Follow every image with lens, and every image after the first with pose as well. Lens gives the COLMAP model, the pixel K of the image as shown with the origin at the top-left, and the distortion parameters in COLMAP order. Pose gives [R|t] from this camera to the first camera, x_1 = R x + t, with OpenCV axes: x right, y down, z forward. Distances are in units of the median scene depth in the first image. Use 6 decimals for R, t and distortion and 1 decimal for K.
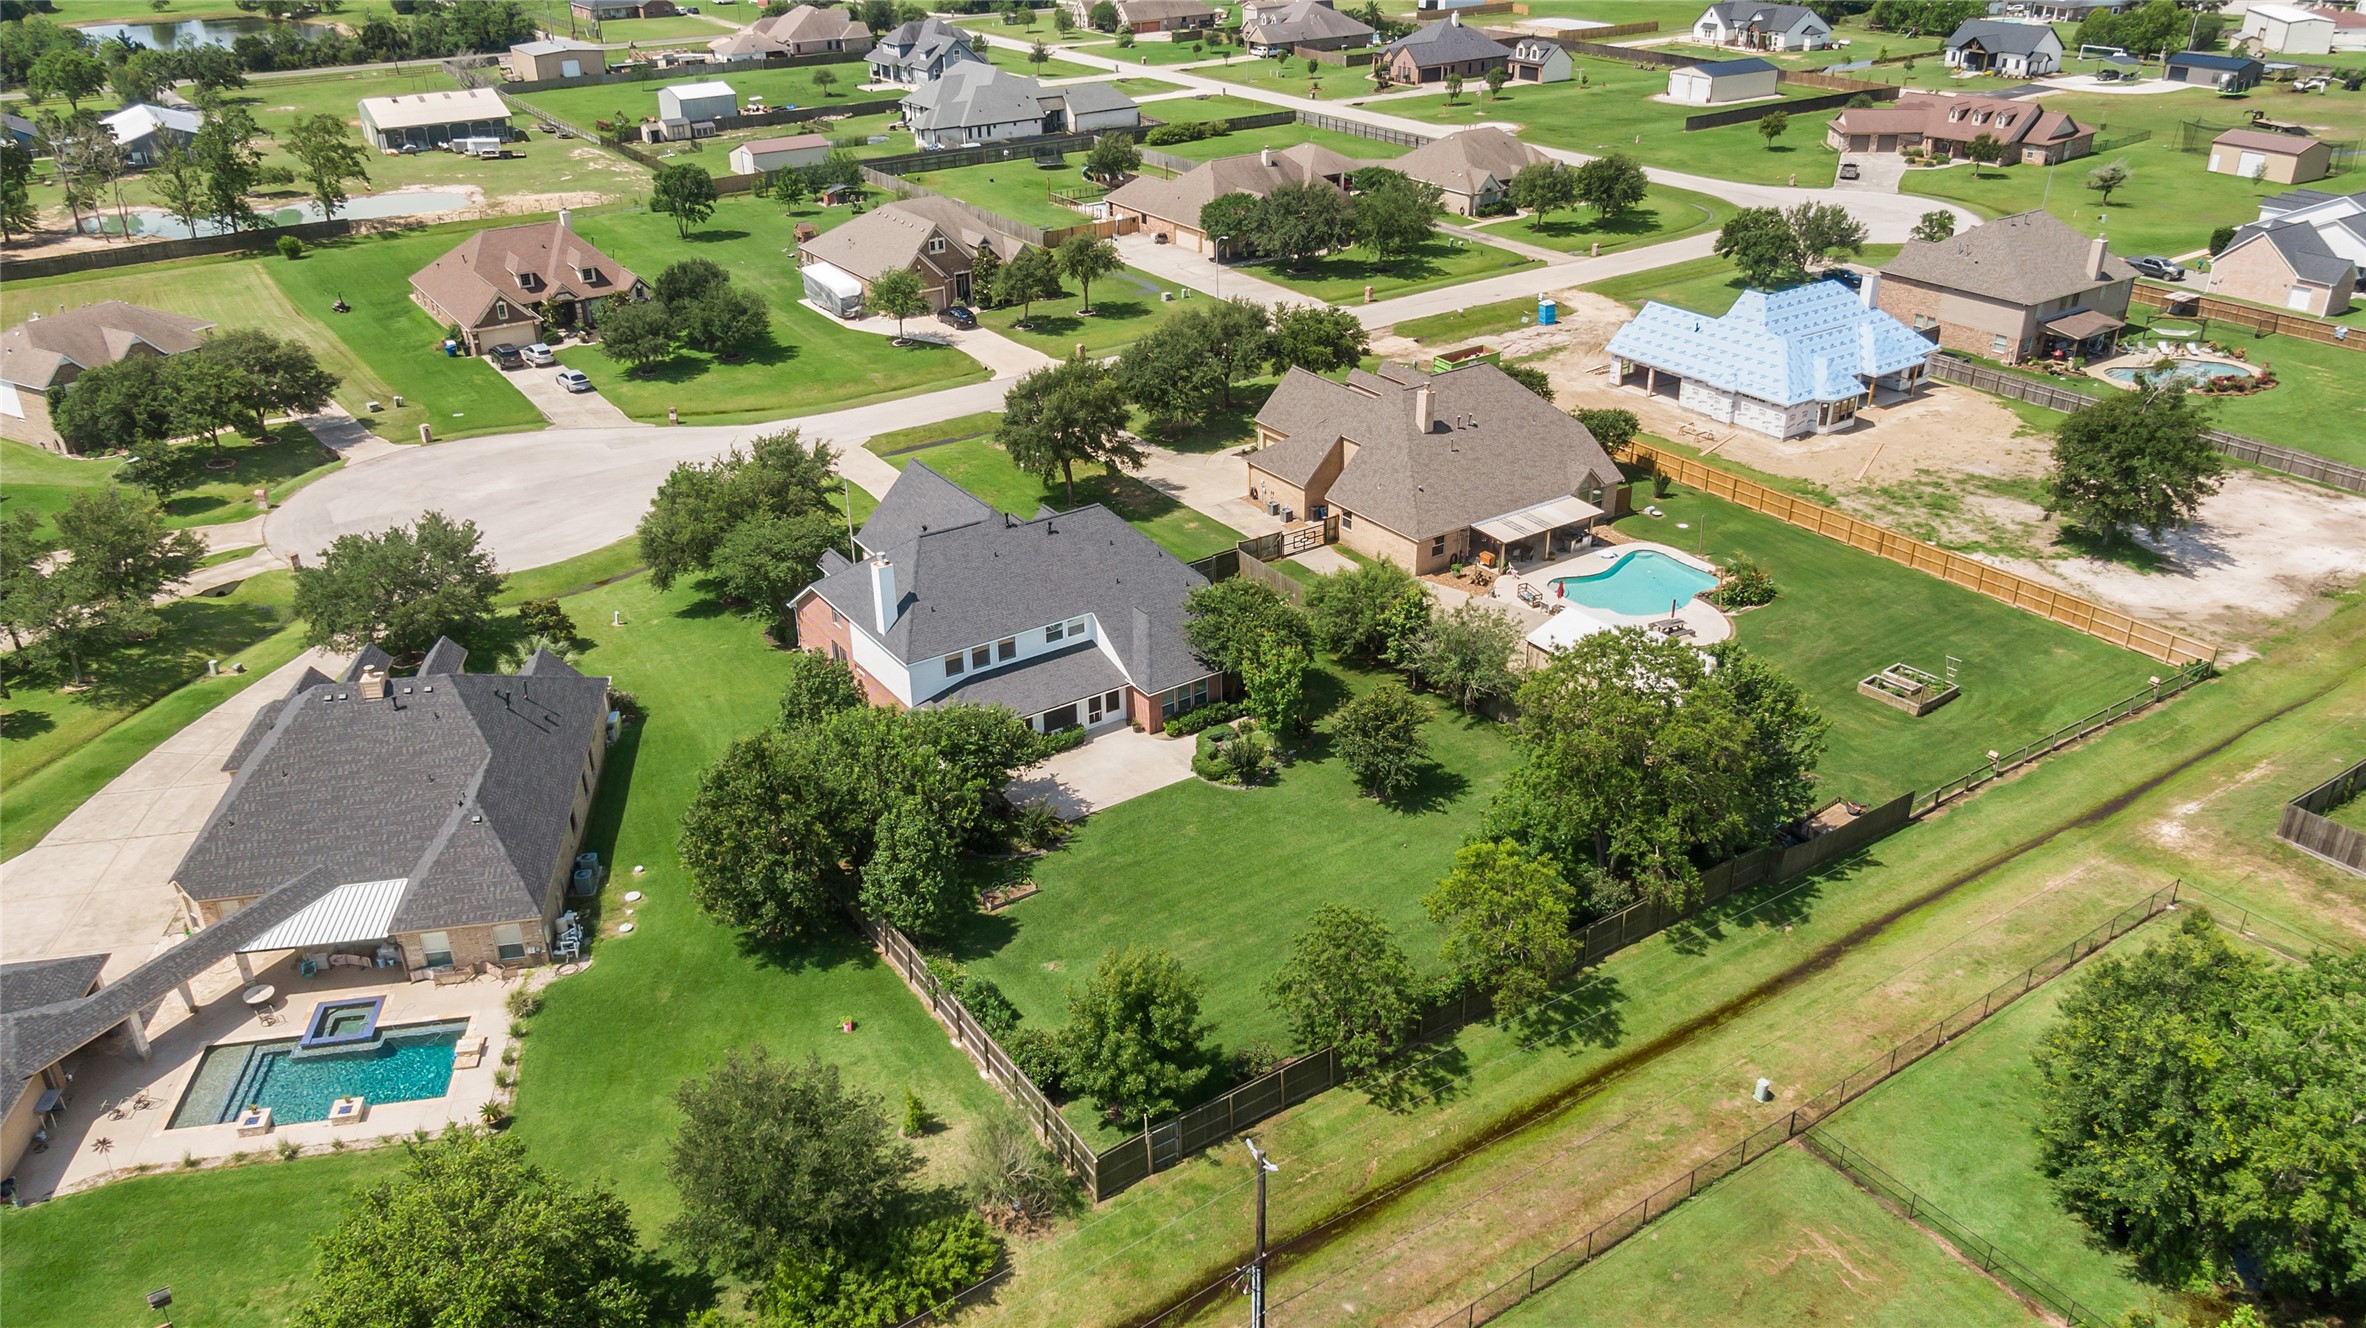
lens RADIAL K [[1702.4, 0, 1185.4], [0, 1702.4, 673.0], [0, 0, 1]] dist [-0.013579, -0.009415]
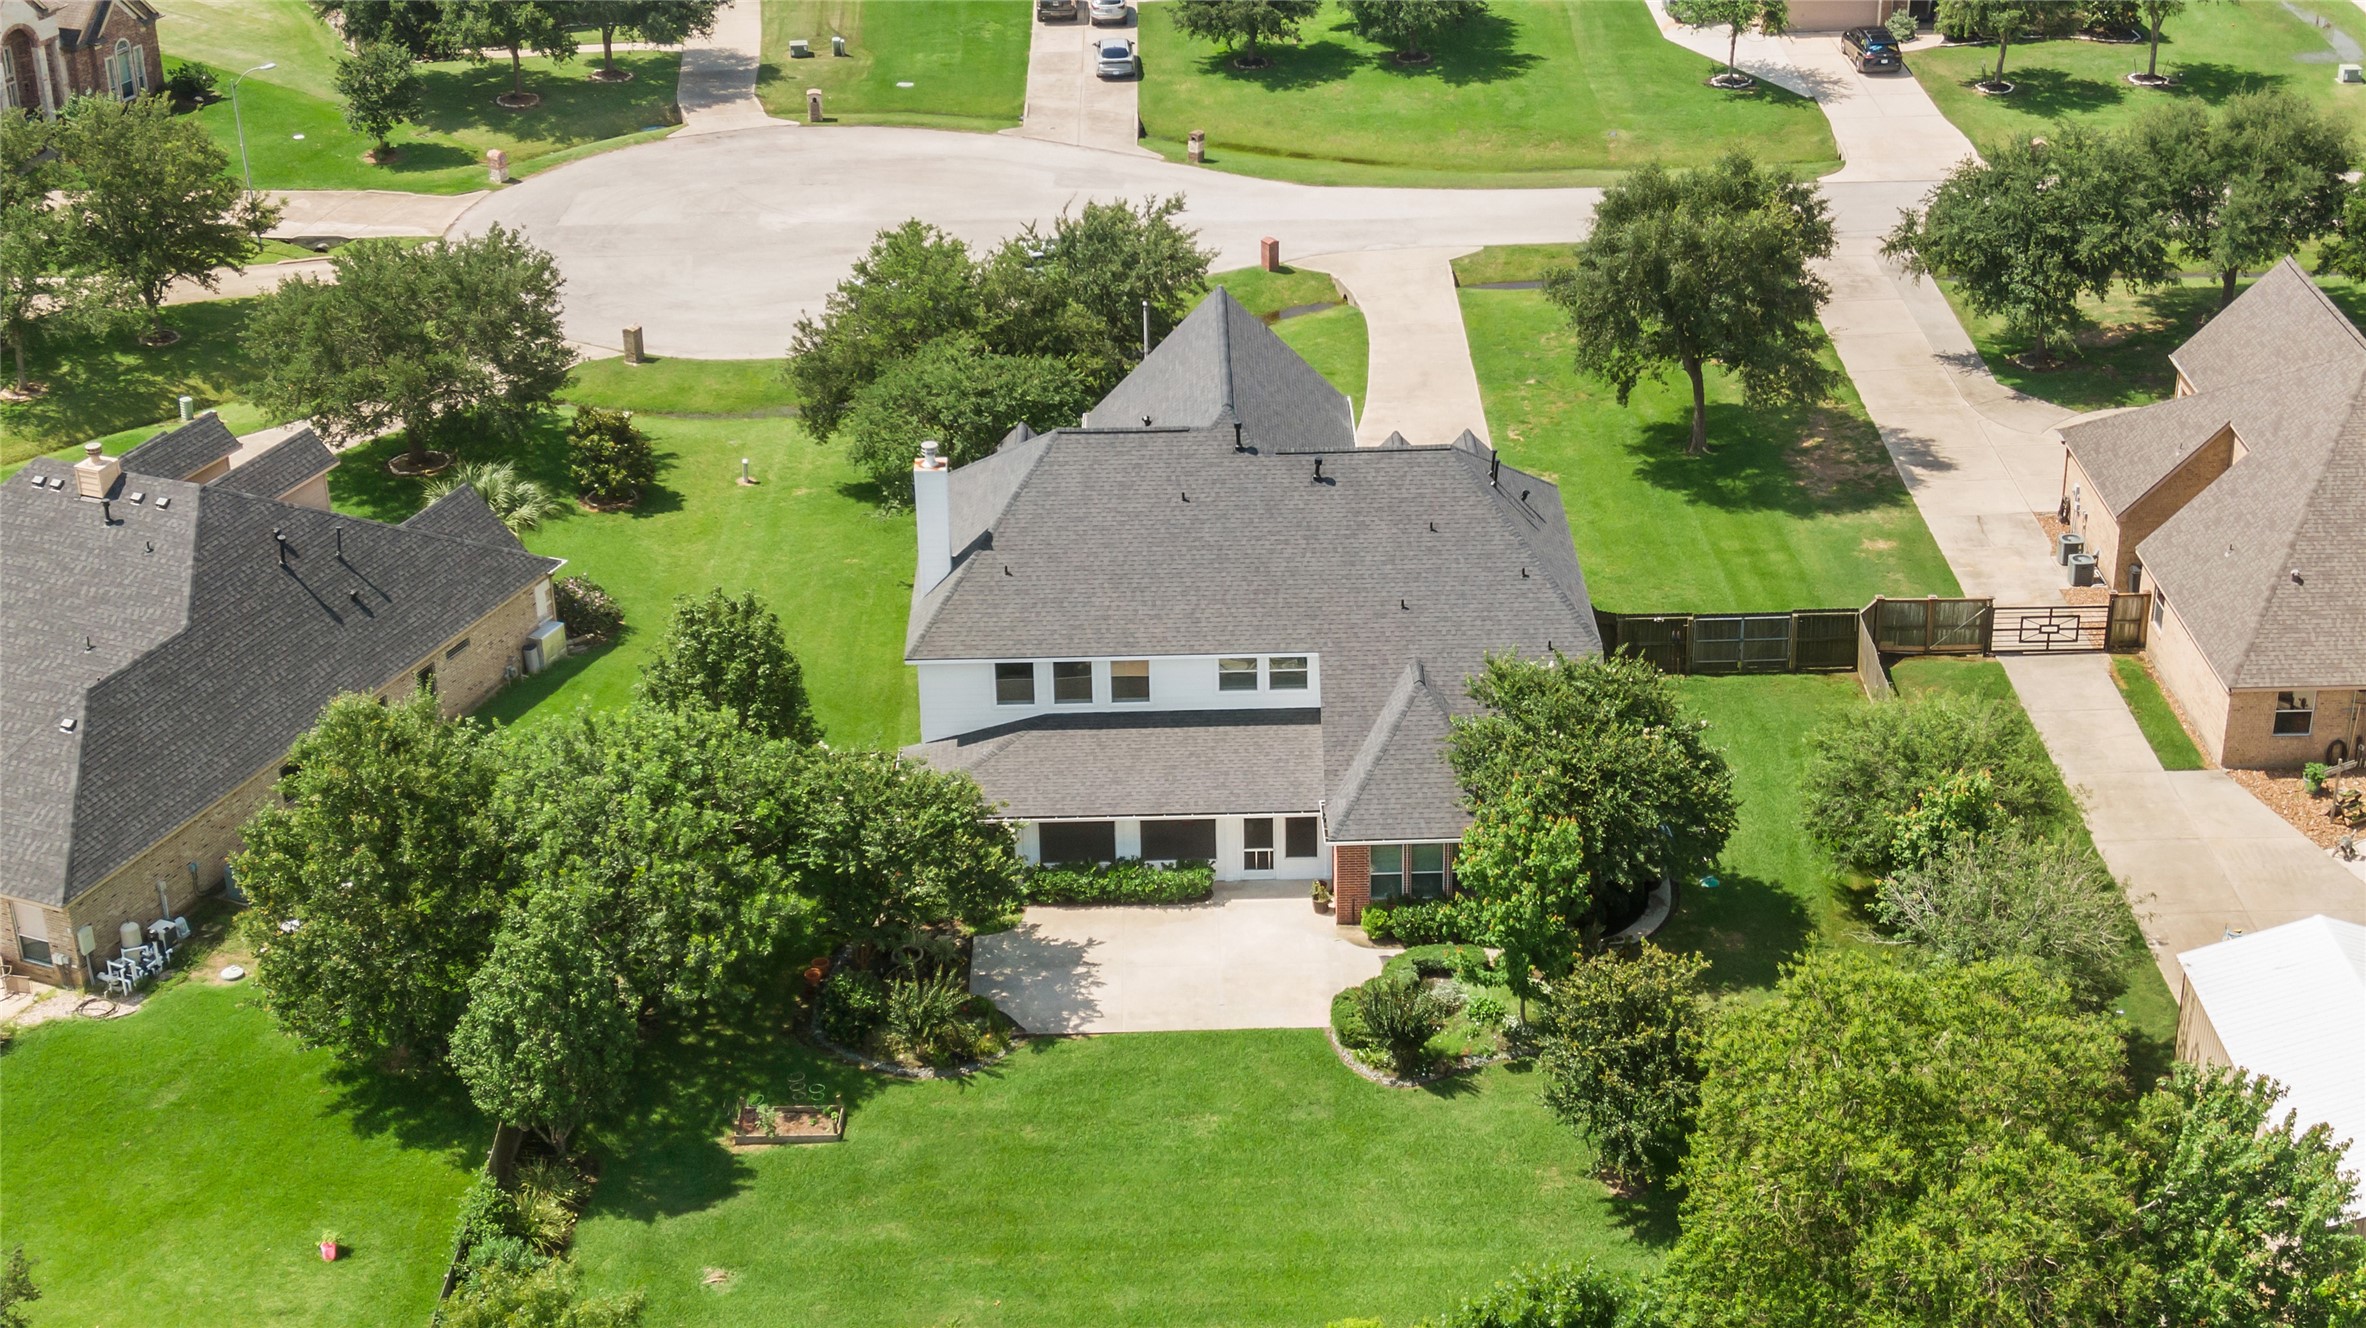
lens RADIAL K [[3294.5, 0, 1181.5], [0, 3294.5, 659.4], [0, 0, 1]] dist [0.000678, 0.000000]
pose [[0.826688, 0.239208, -0.509281, 0.319240], [-0.242565, 0.968214, 0.061024, -0.066047], [0.507691, 0.073086, 0.858434, 0.127070]]
